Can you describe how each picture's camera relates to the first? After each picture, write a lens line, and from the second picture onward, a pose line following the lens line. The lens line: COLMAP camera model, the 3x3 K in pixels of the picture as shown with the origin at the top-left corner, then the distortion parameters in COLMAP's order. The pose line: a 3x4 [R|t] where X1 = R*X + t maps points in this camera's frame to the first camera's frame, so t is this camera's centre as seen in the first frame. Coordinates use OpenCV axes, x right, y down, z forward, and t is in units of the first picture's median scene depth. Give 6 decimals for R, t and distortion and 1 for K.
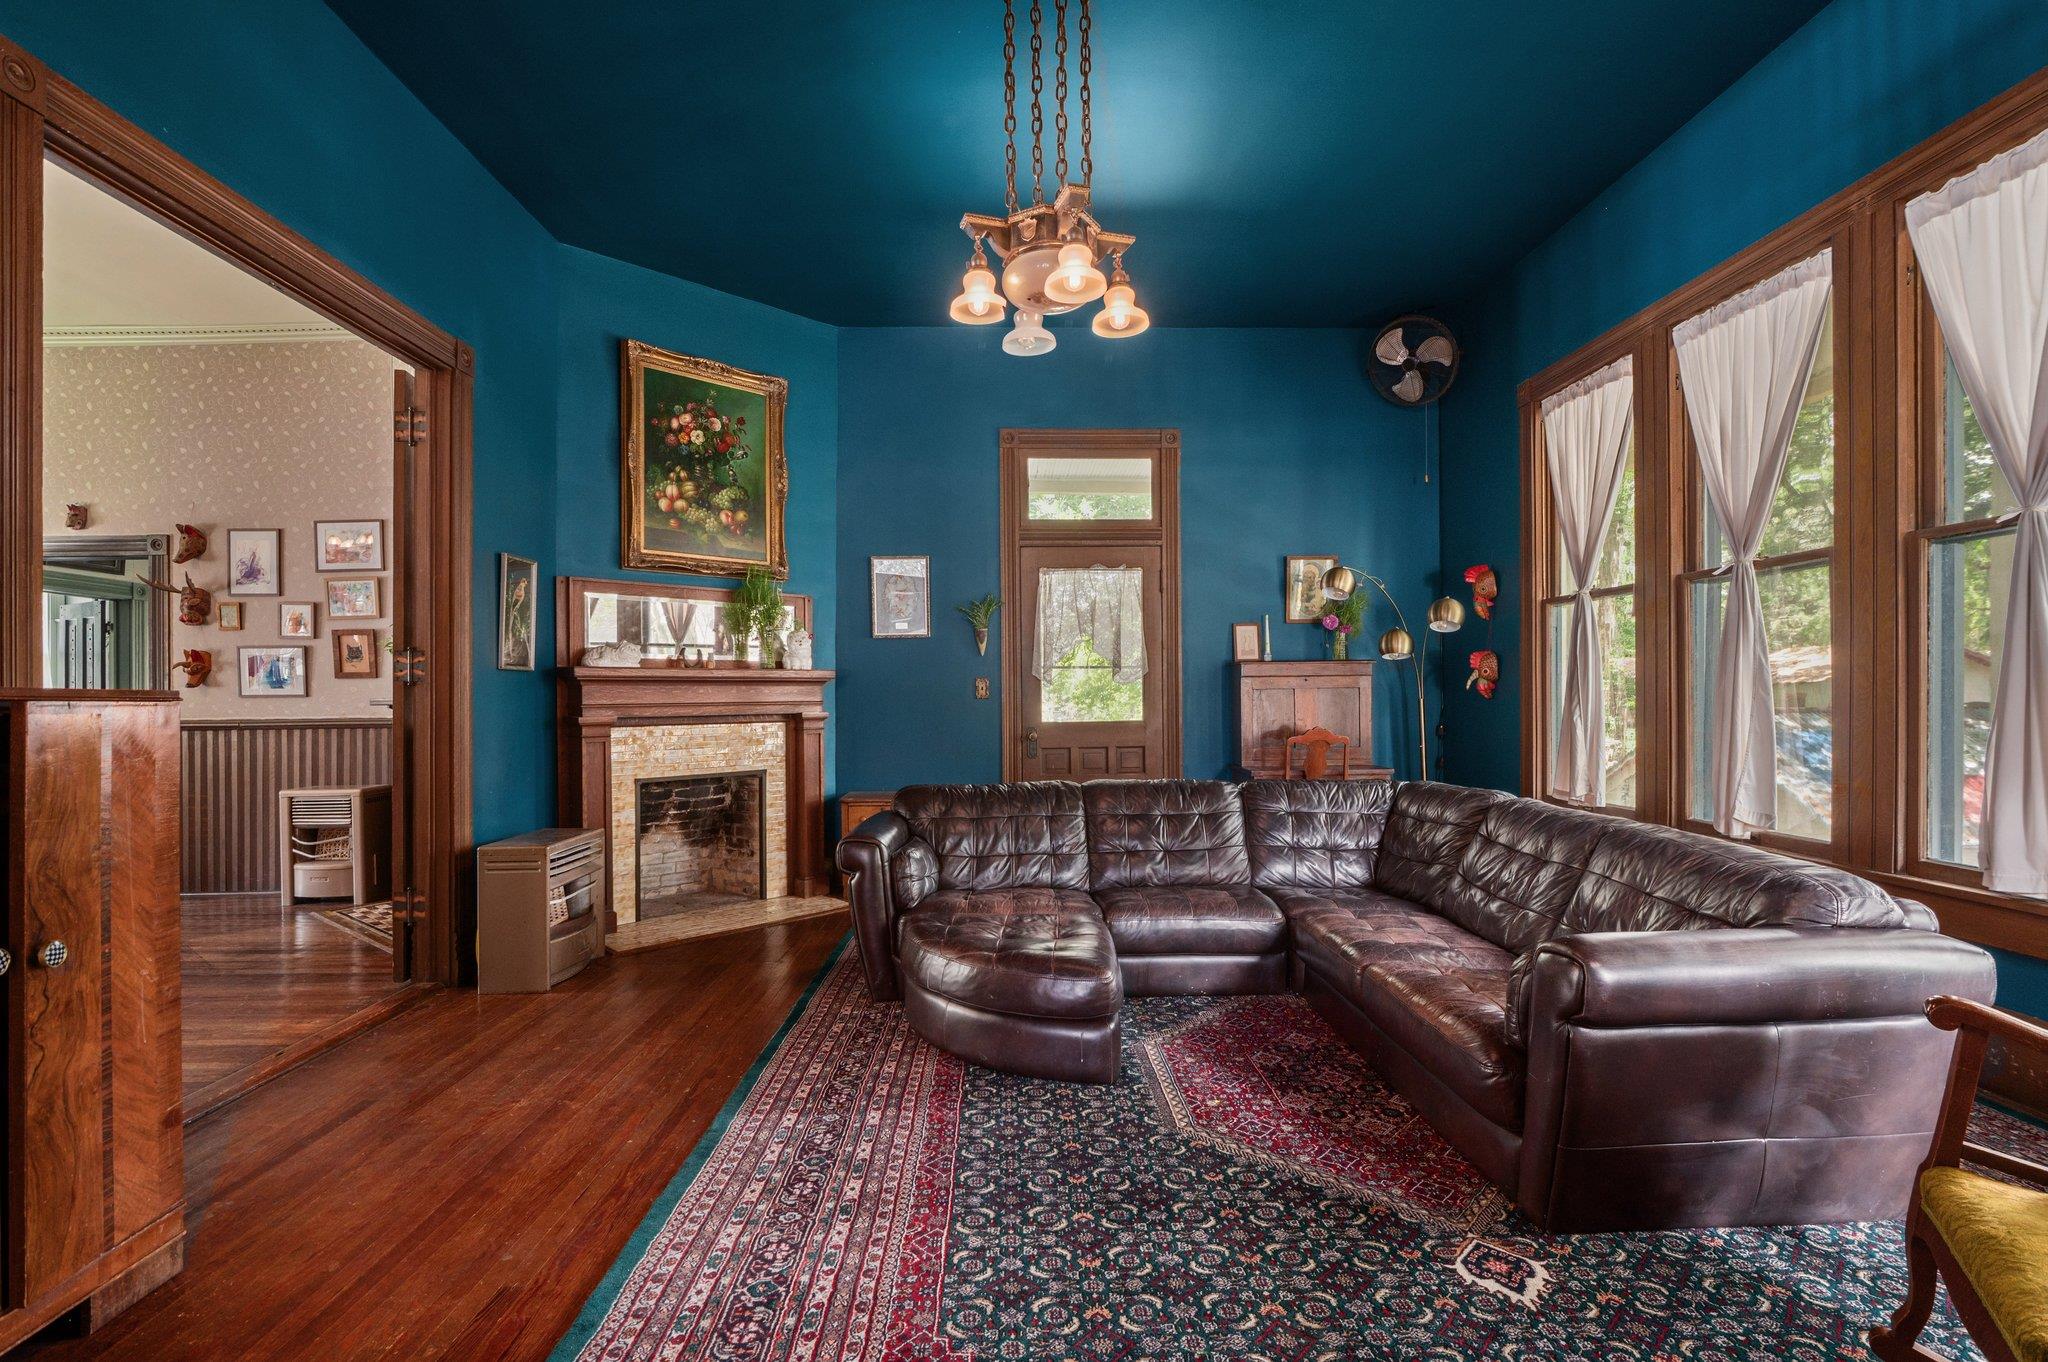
lens RADIAL K [[950.1, 0, 1029.4], [0, 950.1, 693.6], [0, 0, 1]] dist [-0.011015, 0.001501]
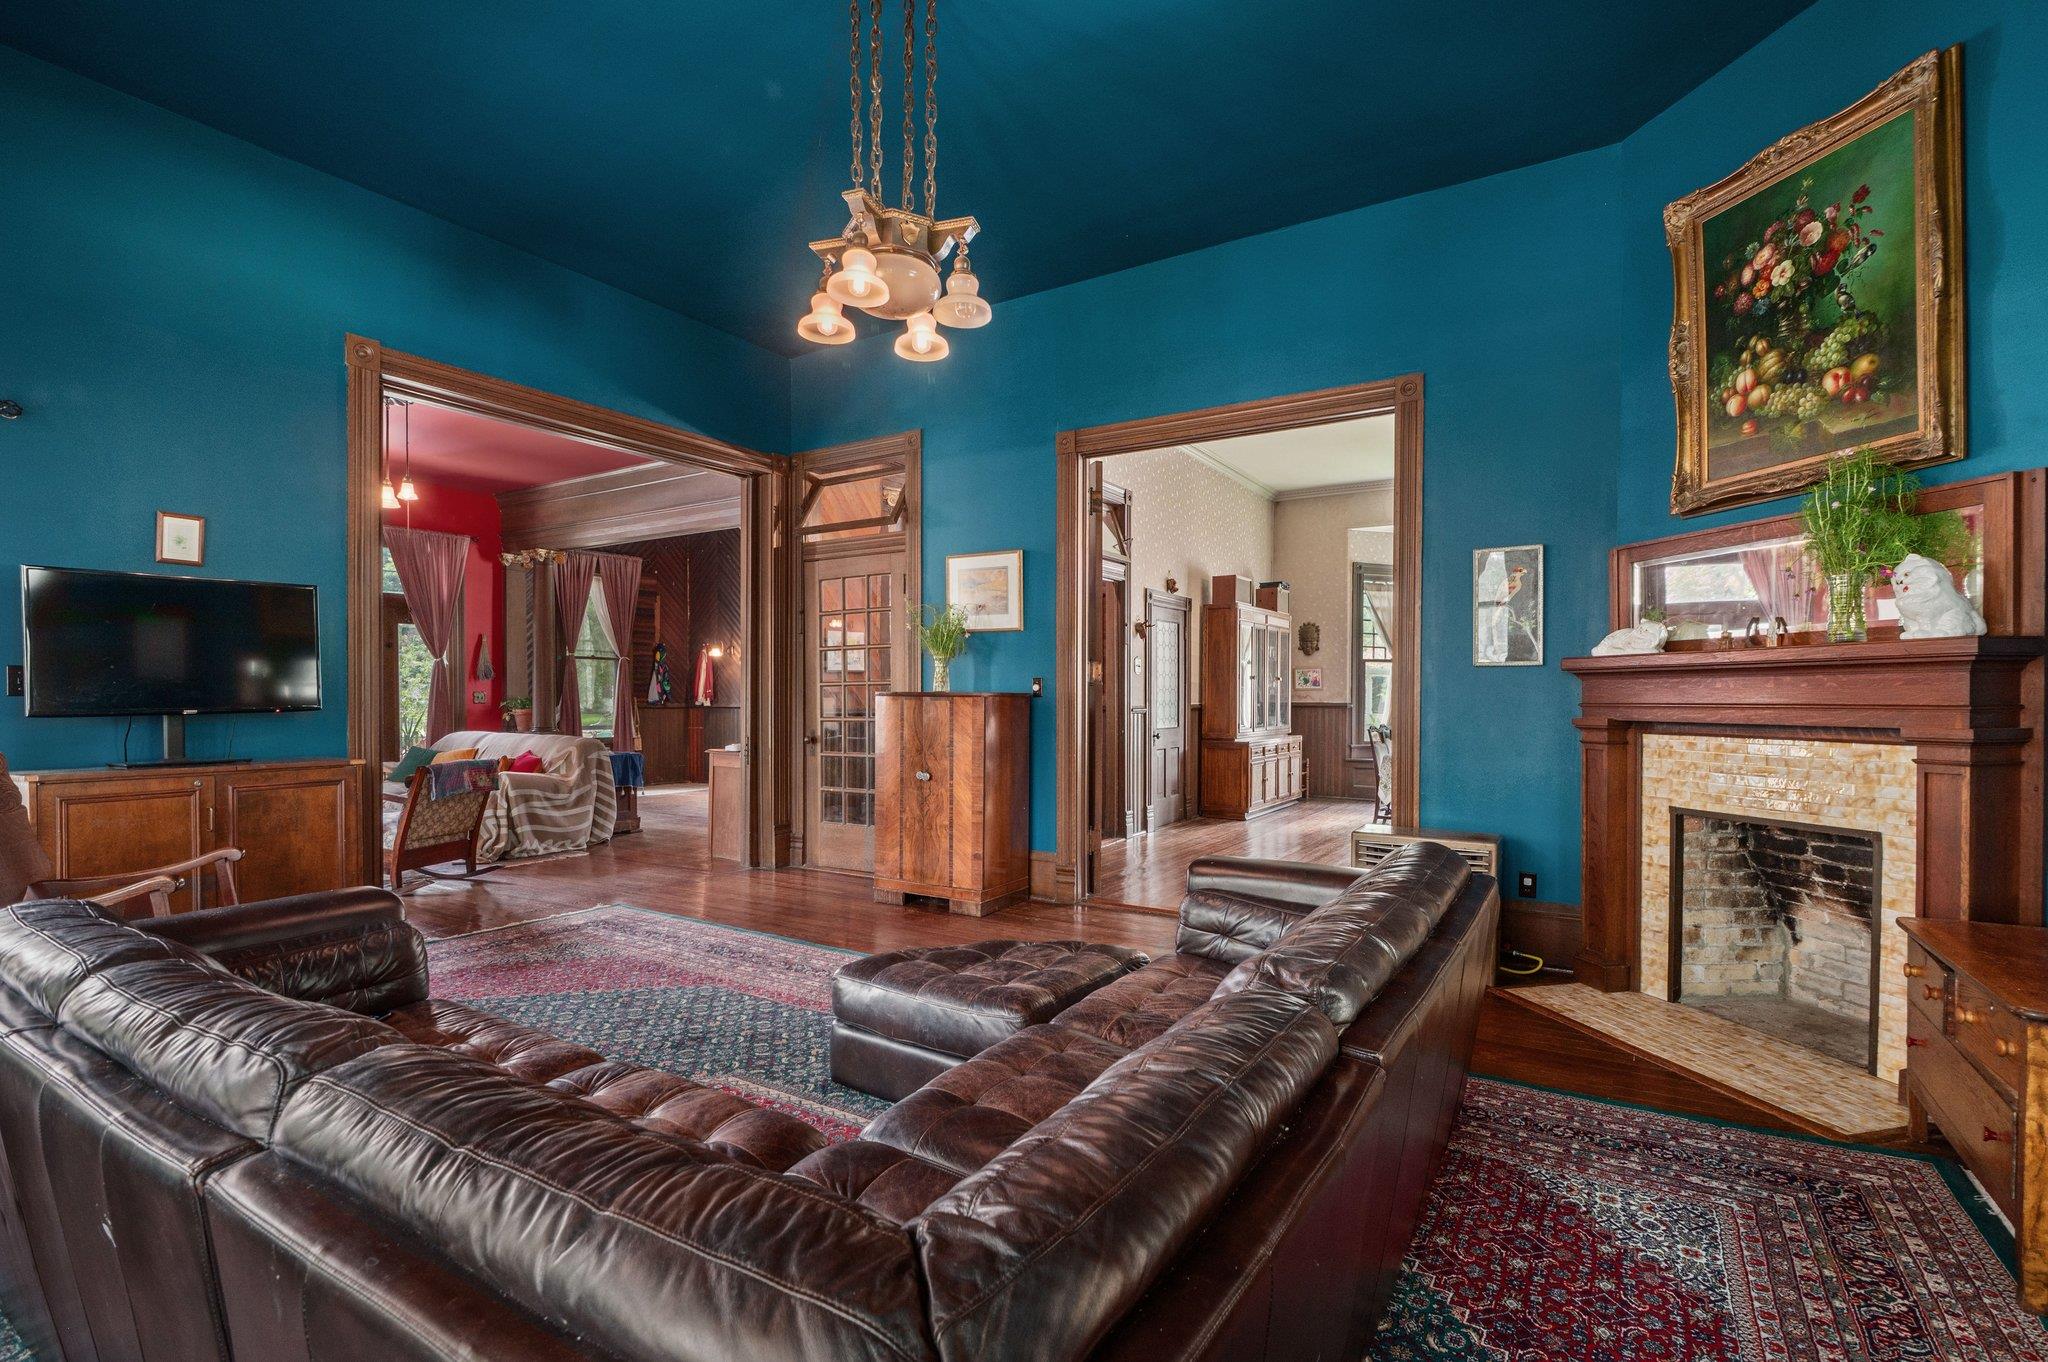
lens RADIAL K [[950.1, 0, 1019.4], [0, 950.1, 691.6], [0, 0, 1]] dist [-0.011015, 0.001501]
pose [[-0.556531, 0.004190, -0.830816, 0.792704], [0.007186, 0.999974, 0.000230, -0.003501], [0.830796, -0.005842, -0.556547, 1.678701]]
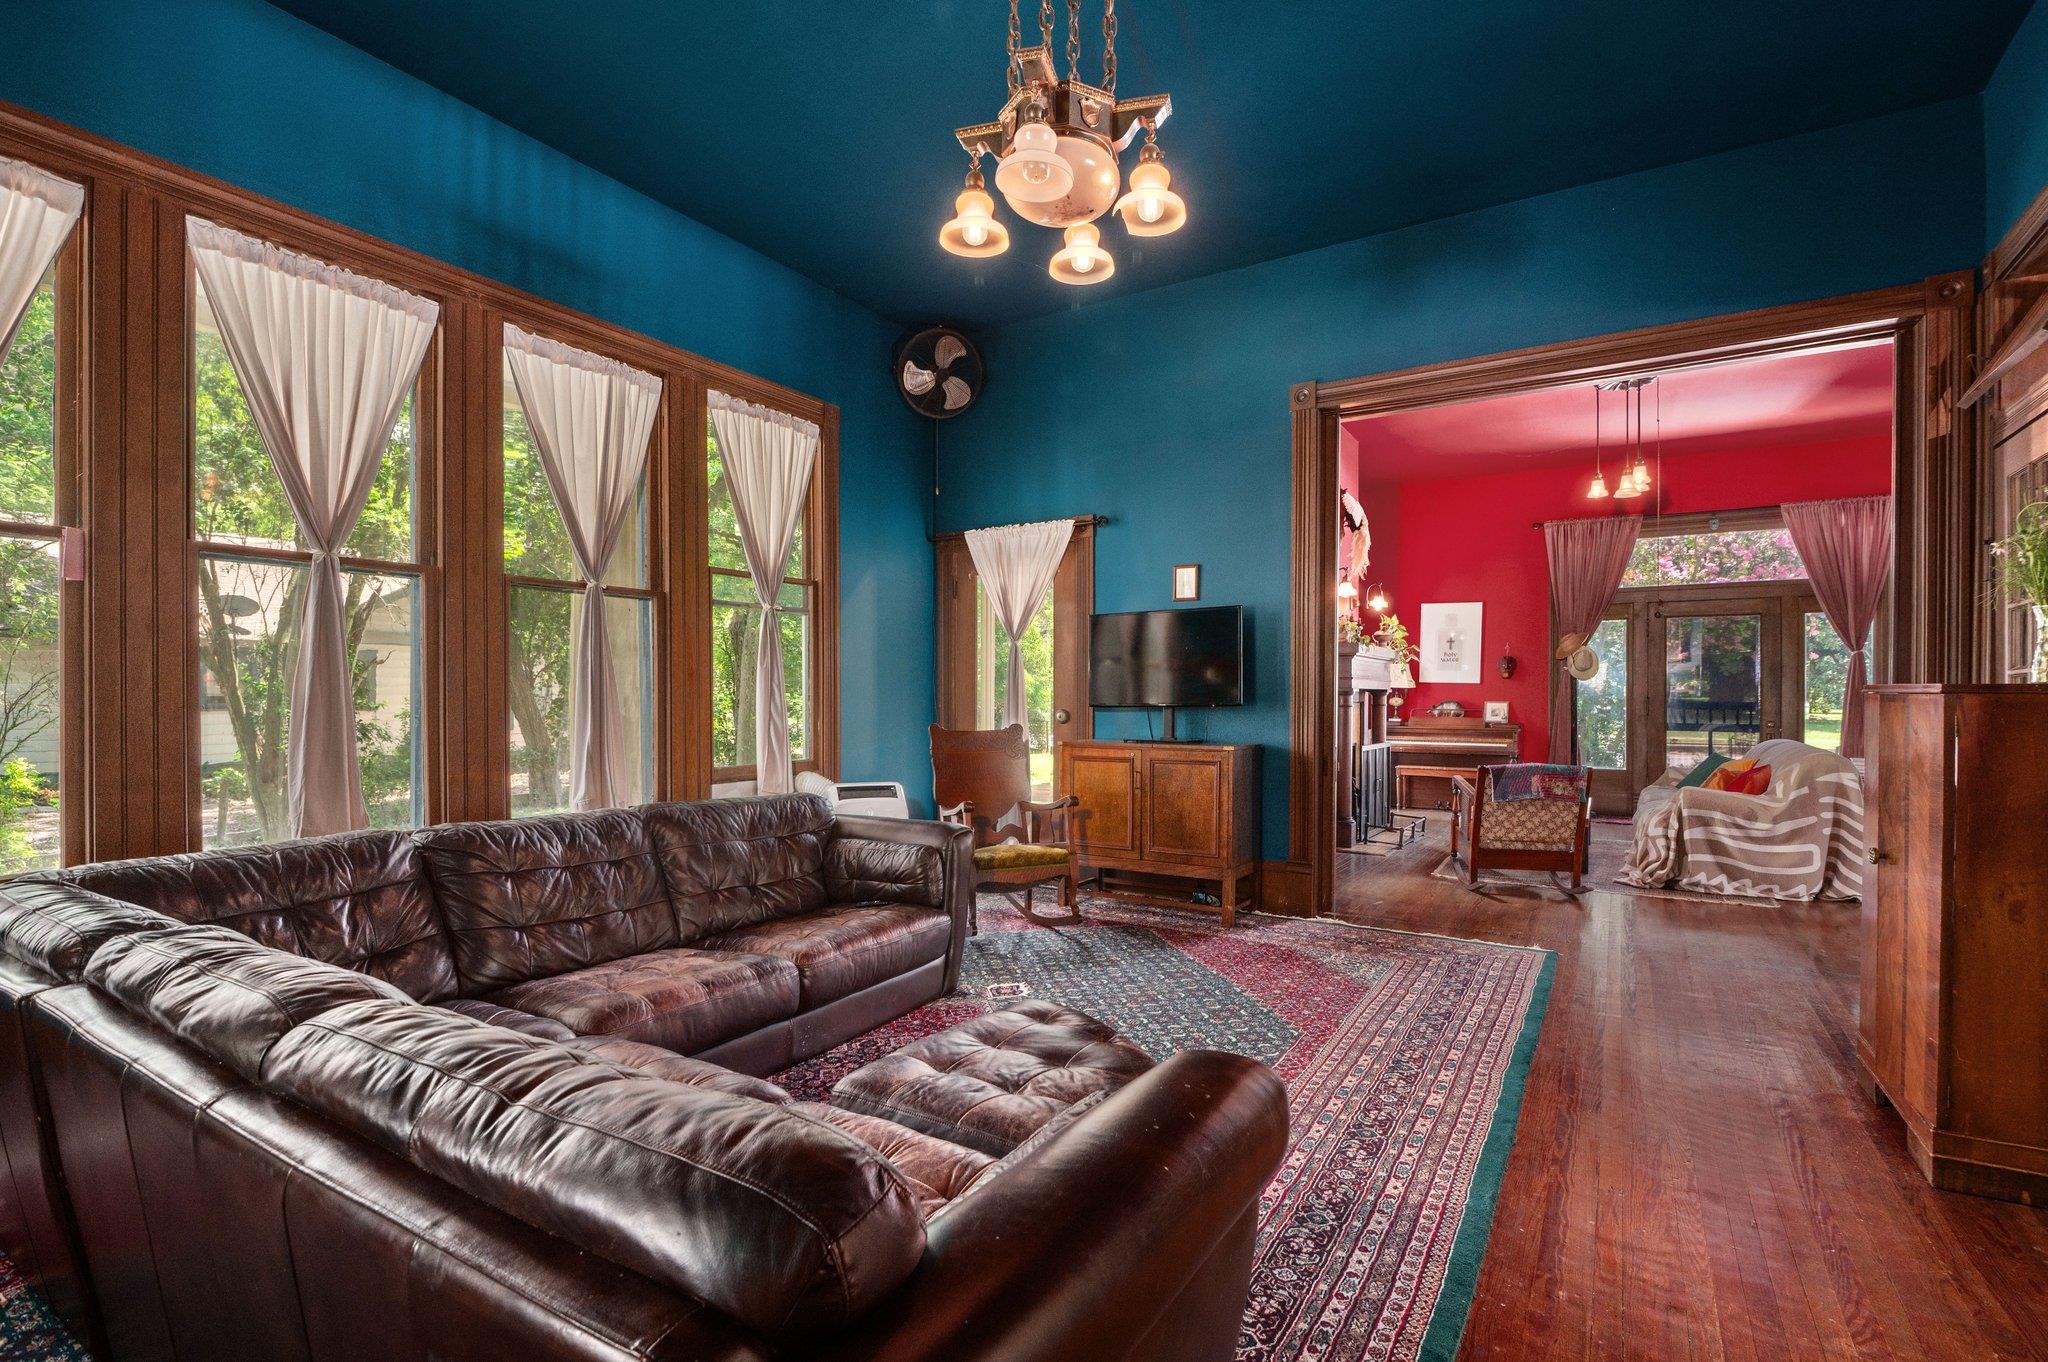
lens RADIAL K [[950.1, 0, 1031.9], [0, 950.1, 693.4], [0, 0, 1]] dist [-0.011015, 0.001501]
pose [[-0.836623, 0.006291, 0.547744, -0.403088], [0.001970, 0.999962, -0.008476, 0.008753], [-0.547776, -0.006012, -0.836603, 1.699775]]
